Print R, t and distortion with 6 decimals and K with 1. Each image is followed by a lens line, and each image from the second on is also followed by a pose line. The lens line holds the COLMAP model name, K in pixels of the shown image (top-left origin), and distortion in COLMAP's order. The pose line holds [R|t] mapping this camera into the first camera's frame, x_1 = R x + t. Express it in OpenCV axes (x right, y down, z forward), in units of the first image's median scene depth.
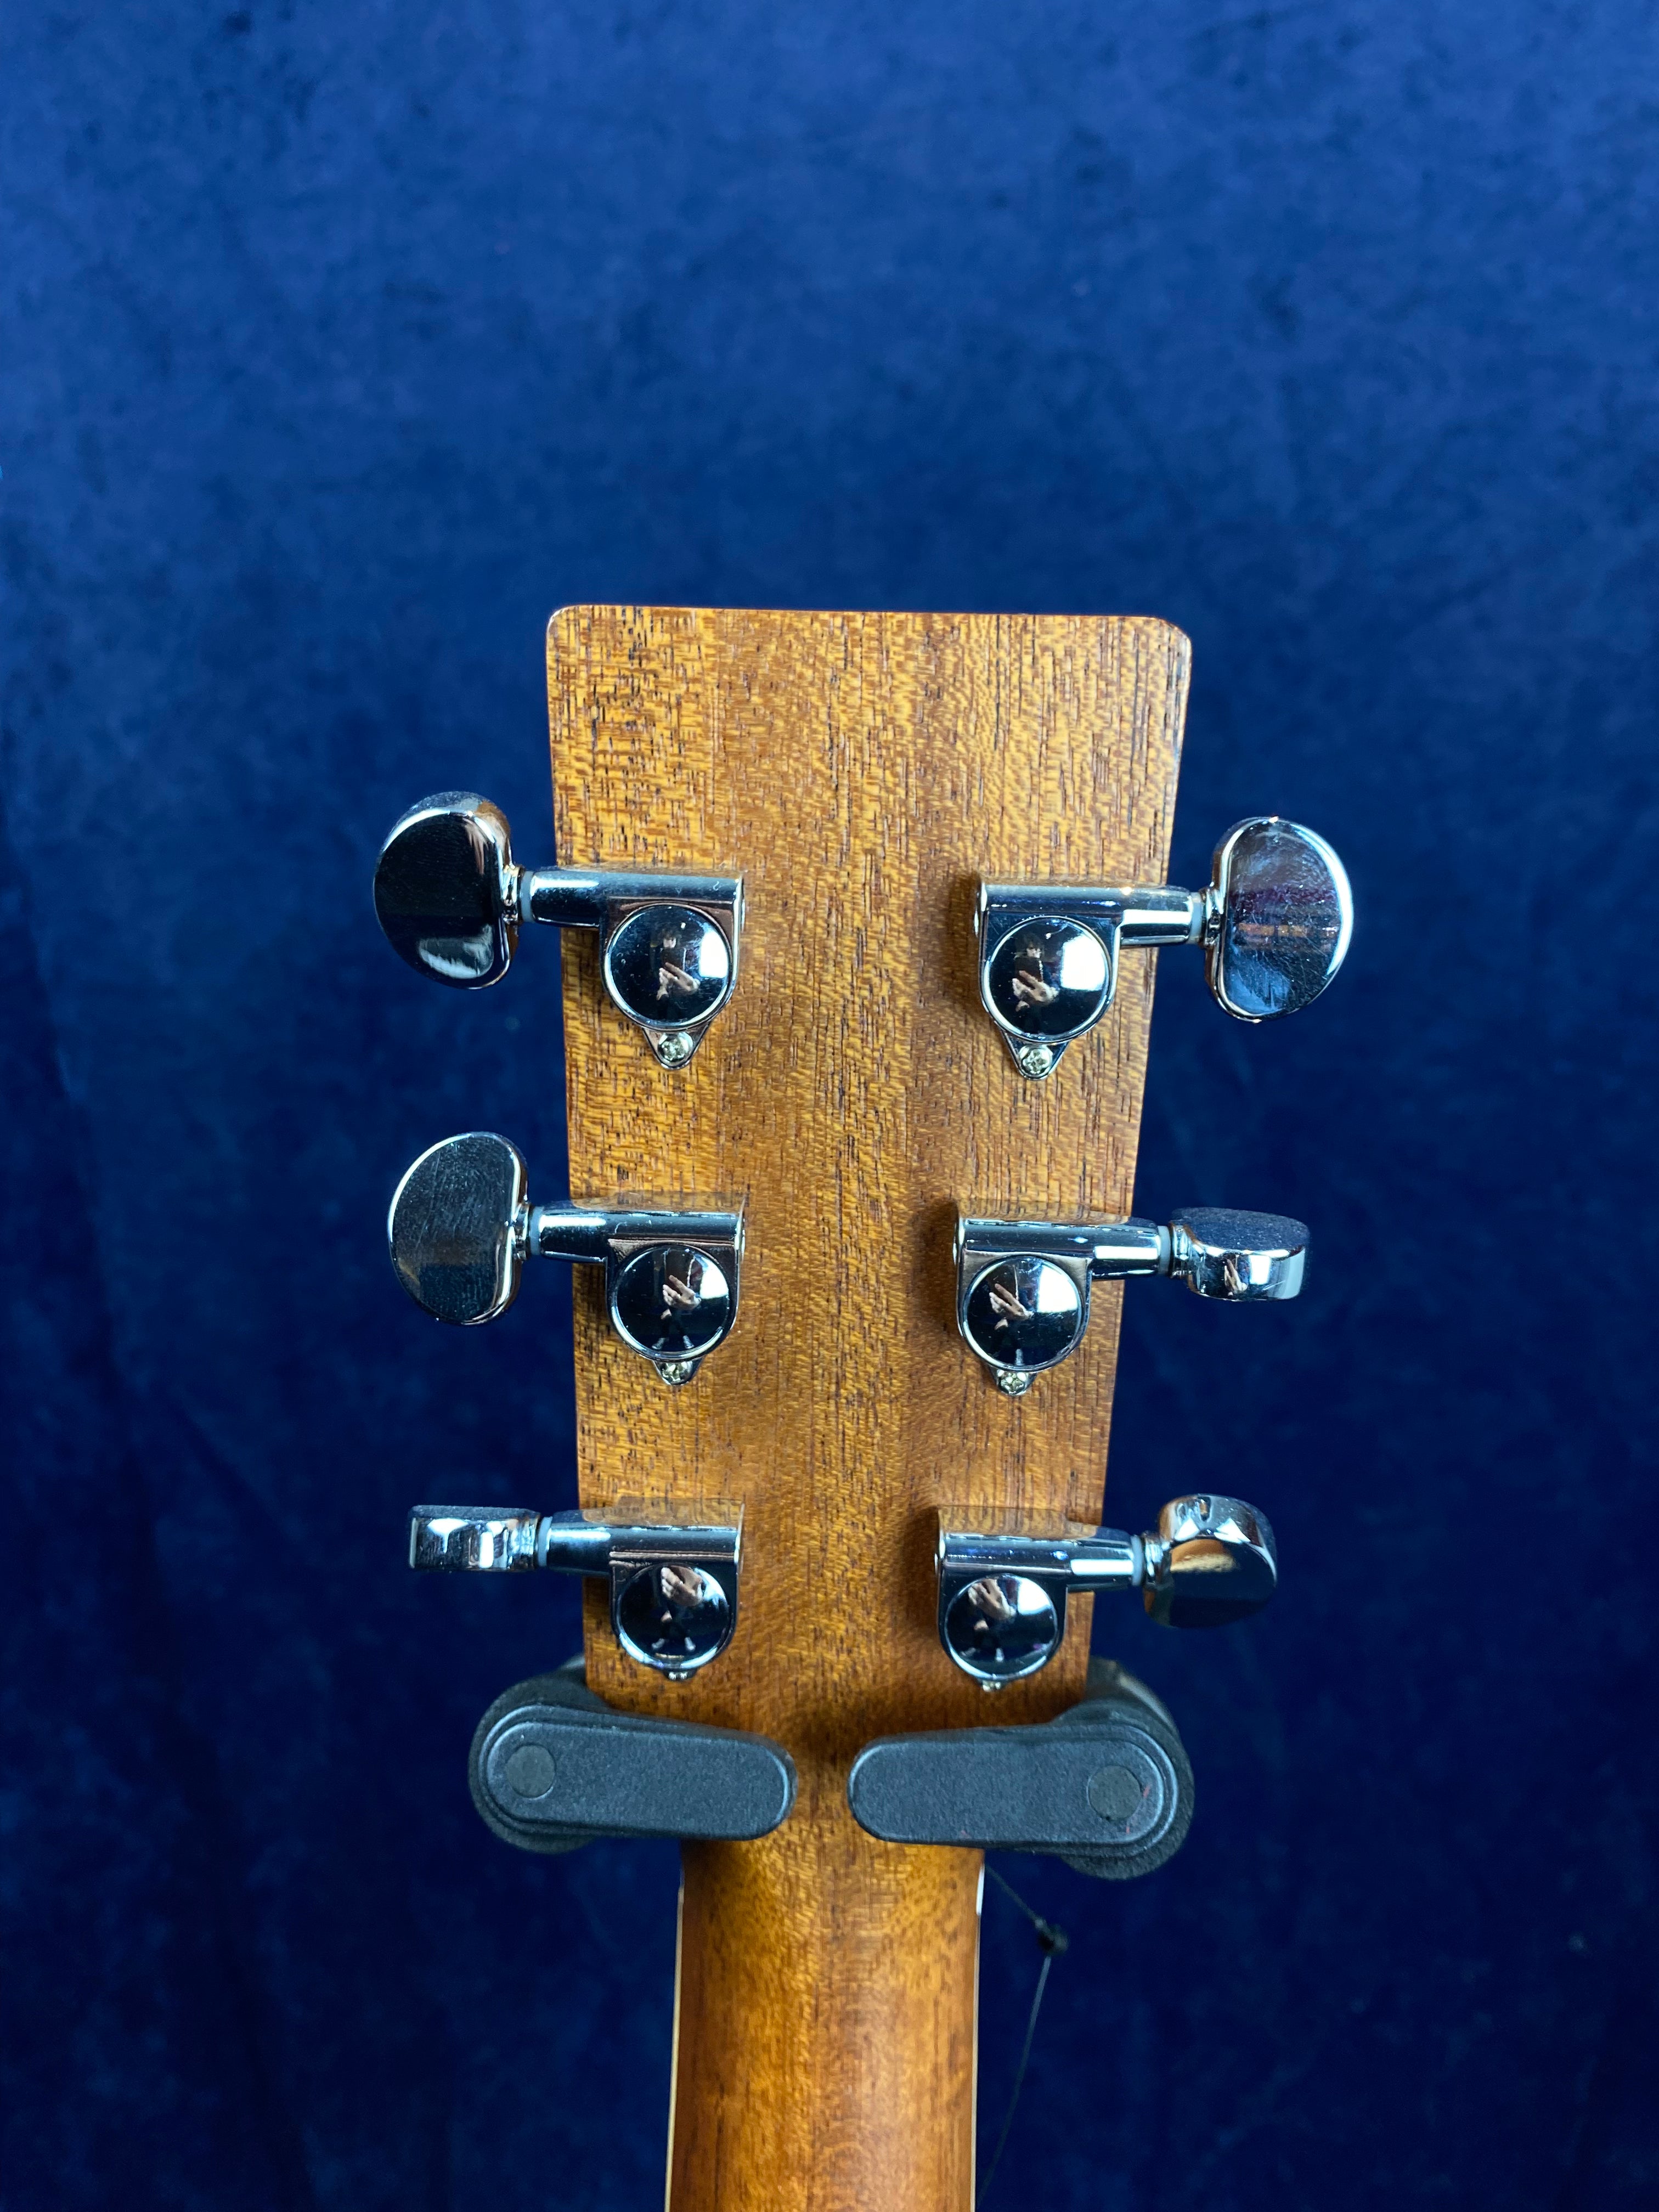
lens RADIAL K [[1660.9, 0, 844.6], [0, 1660.9, 1089.3], [0, 0, 1]] dist [0.005048, -0.008469]
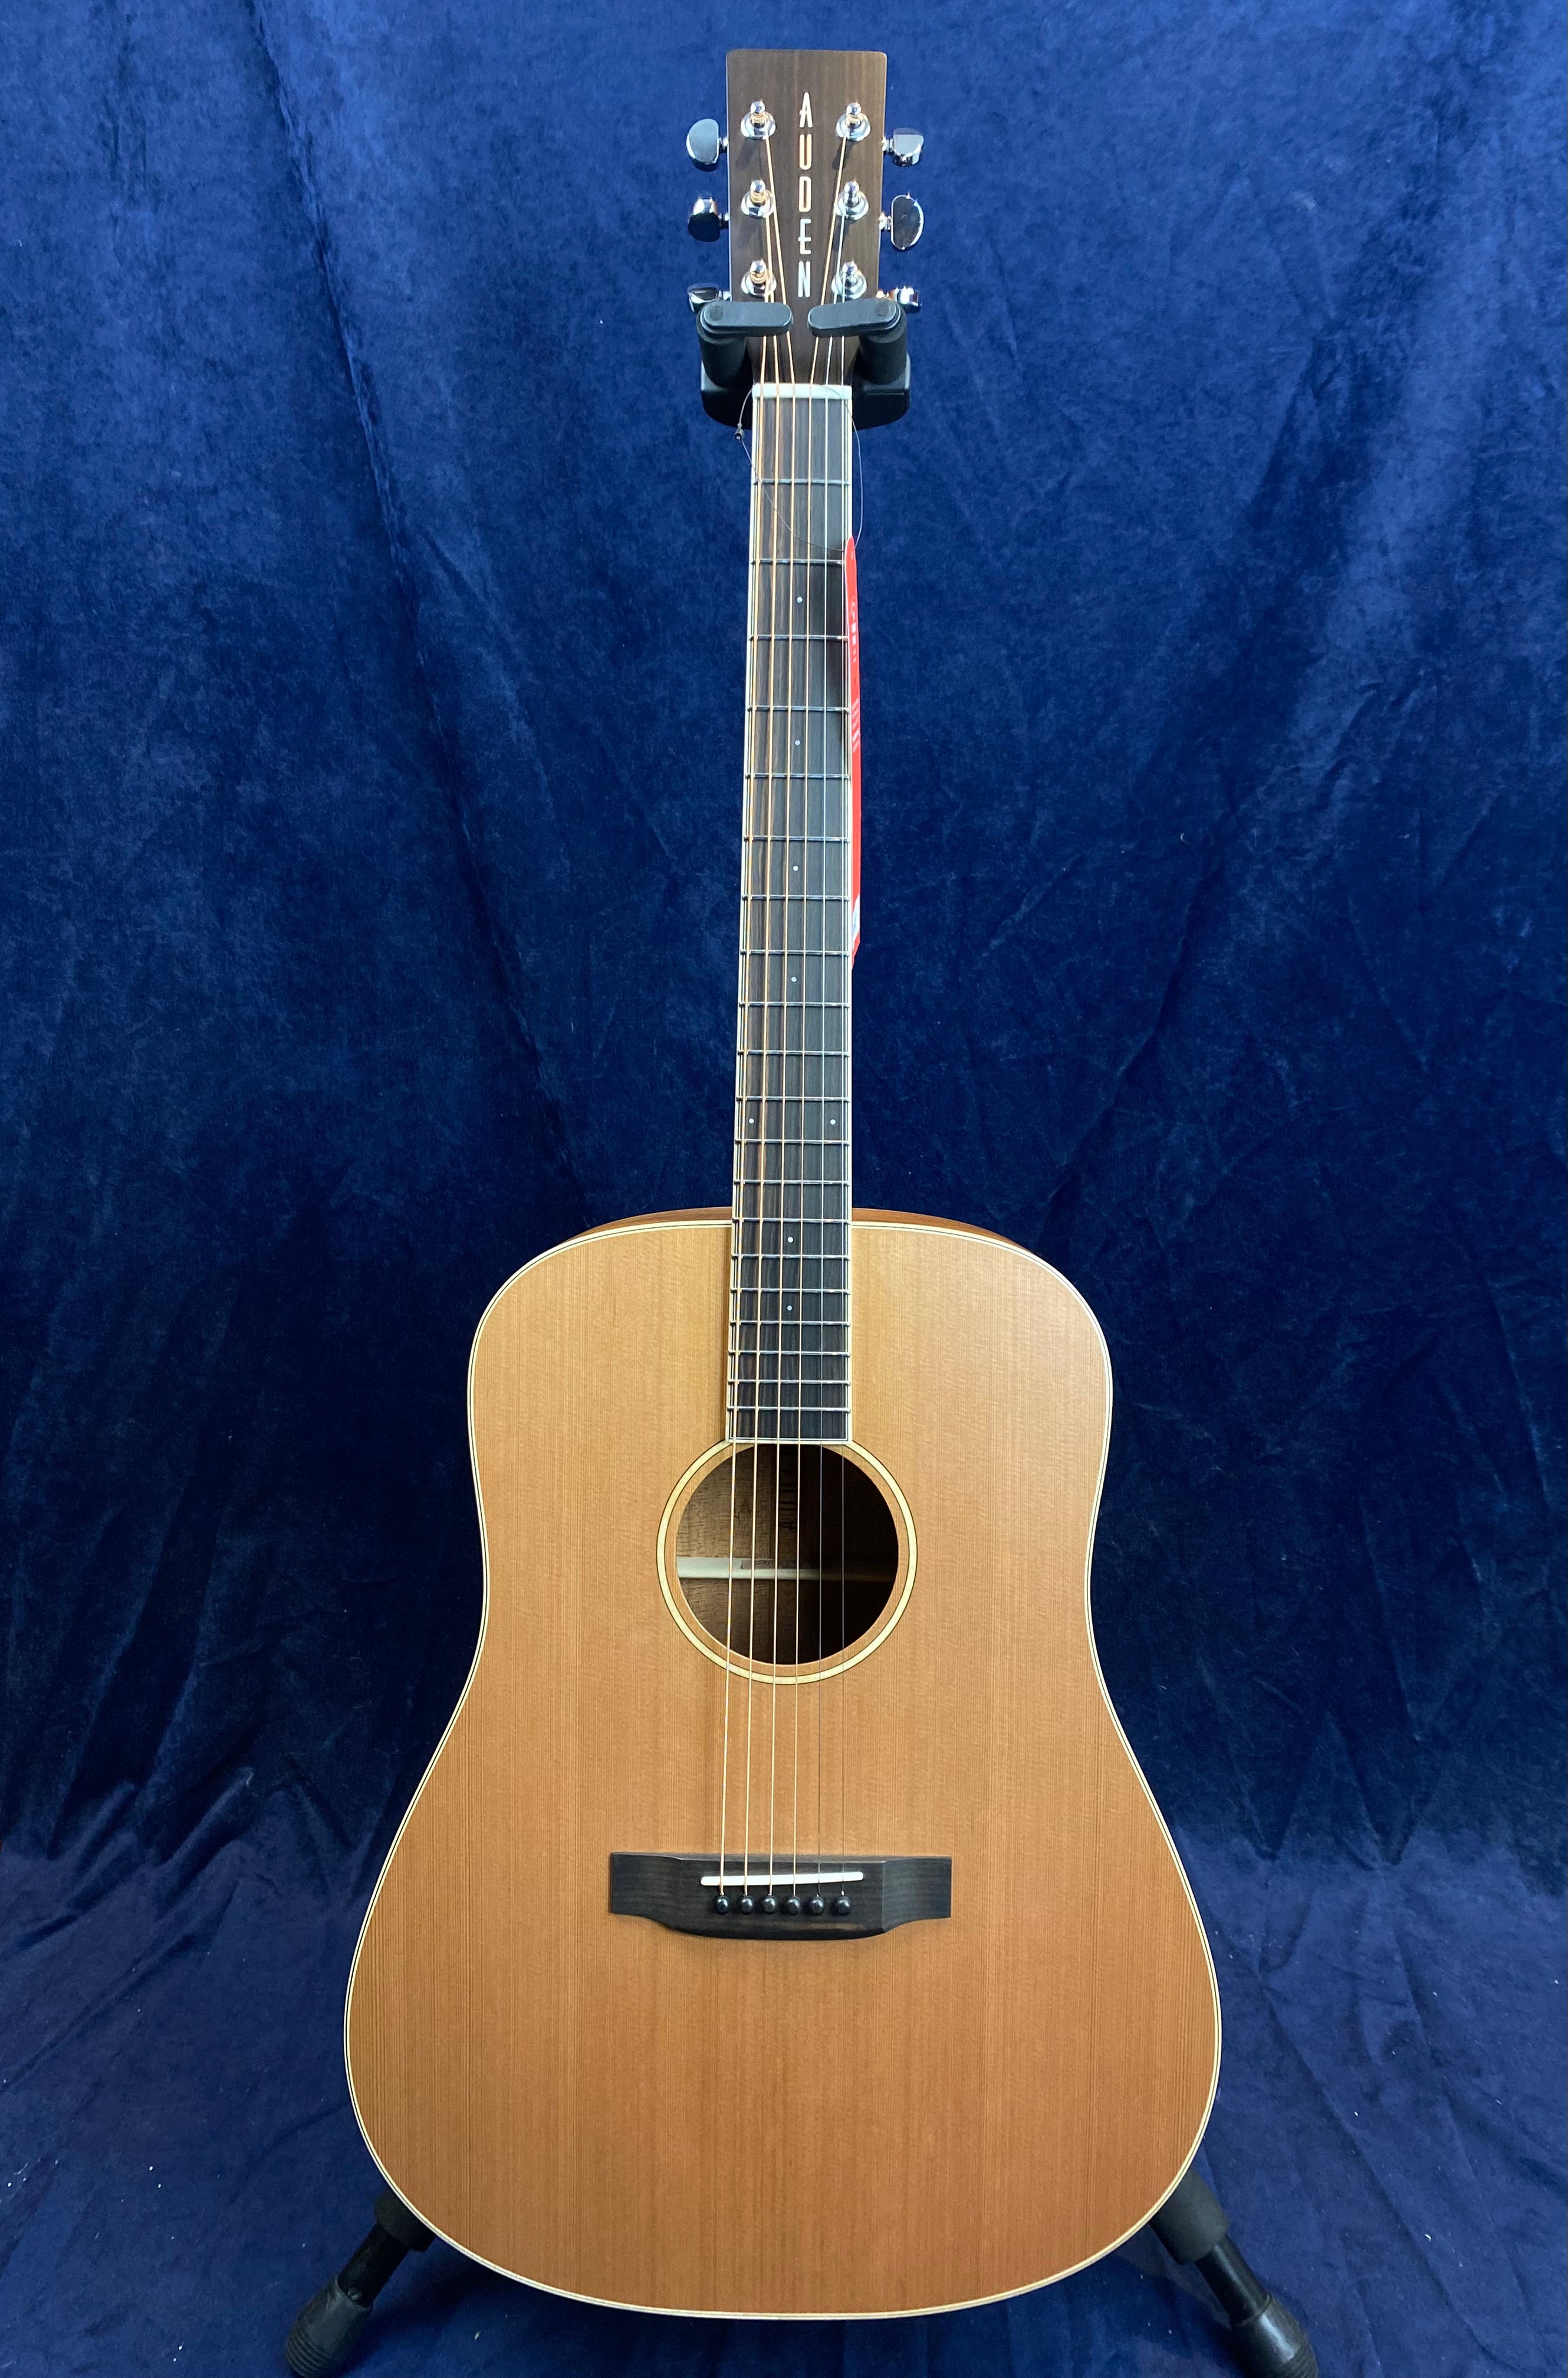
lens RADIAL K [[1734.9, 0, 813.8], [0, 1734.9, 1179.3], [0, 0, 1]] dist [0.021457, -0.025769]
pose [[0.999730, -0.011466, 0.020214, -0.023422], [0.007543, 0.982821, 0.184410, 0.536365], [-0.021981, -0.184207, 0.982642, -1.029822]]
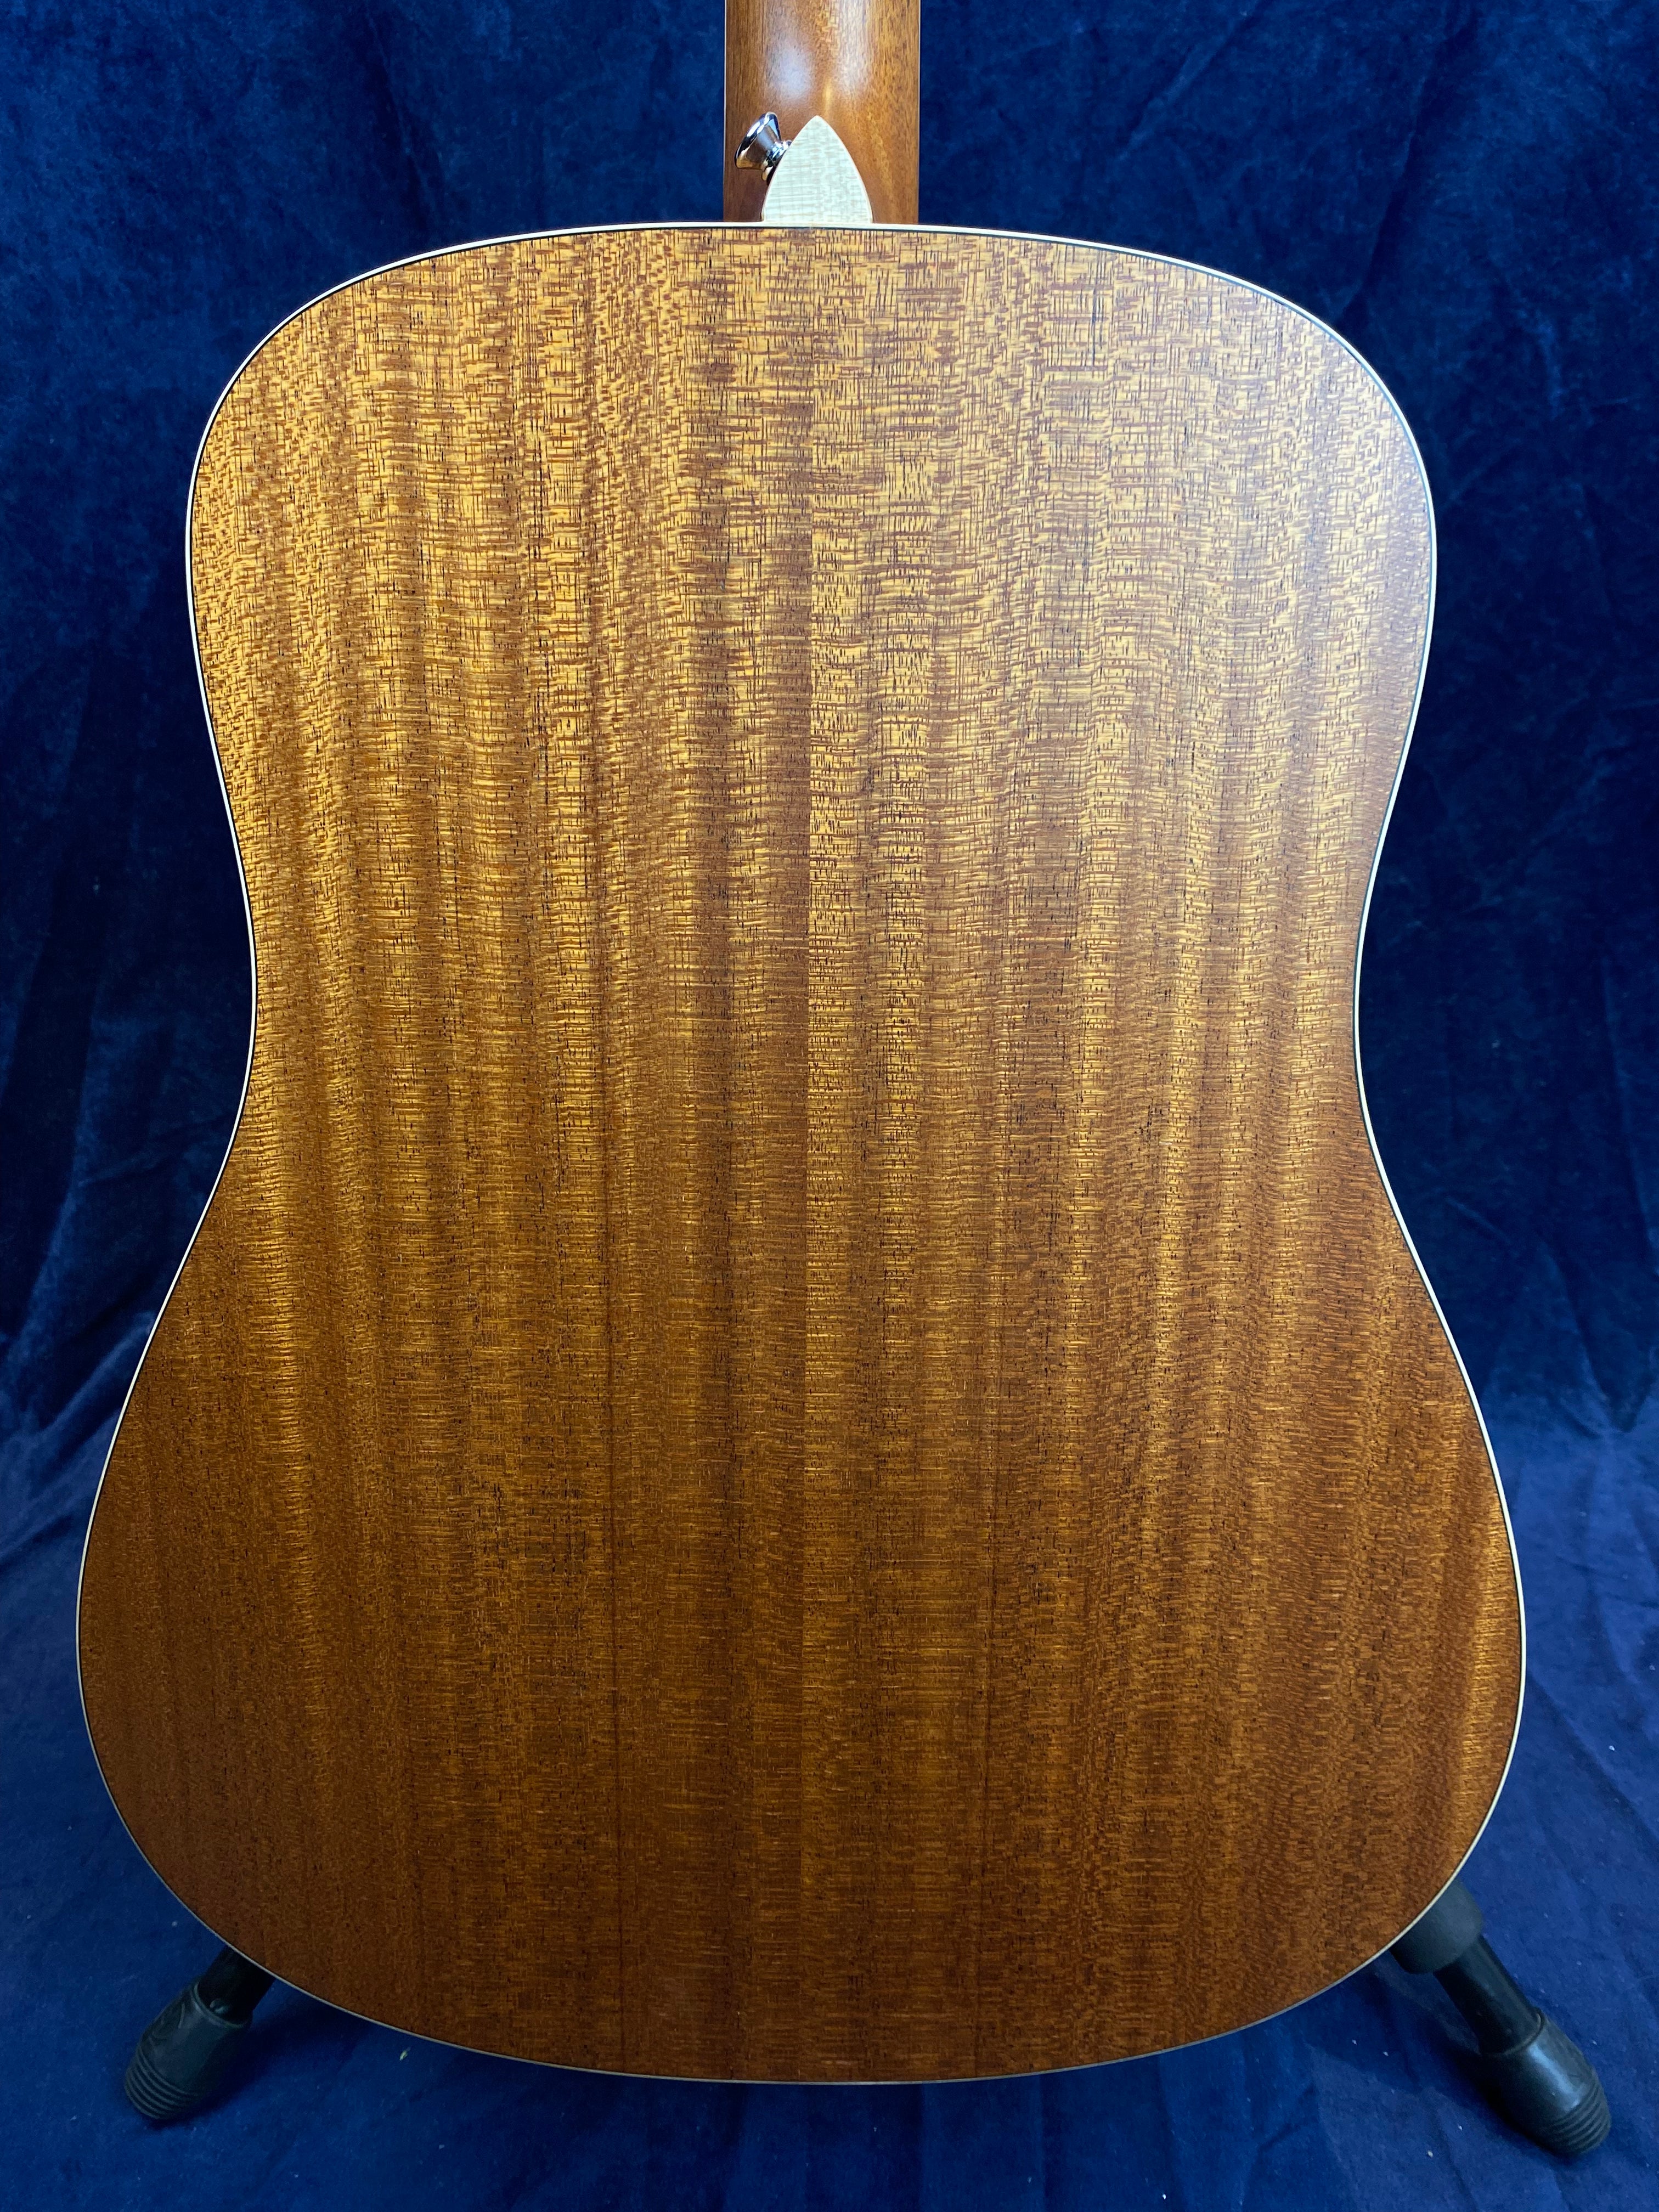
lens RADIAL K [[1660.9, 0, 844.3], [0, 1660.9, 1067.0], [0, 0, 1]] dist [0.005048, -0.008469]
pose [[0.999840, -0.017627, 0.003034, -0.018294], [0.015683, 0.945542, 0.325122, 0.907151], [-0.008600, -0.325022, 0.945667, -0.479302]]
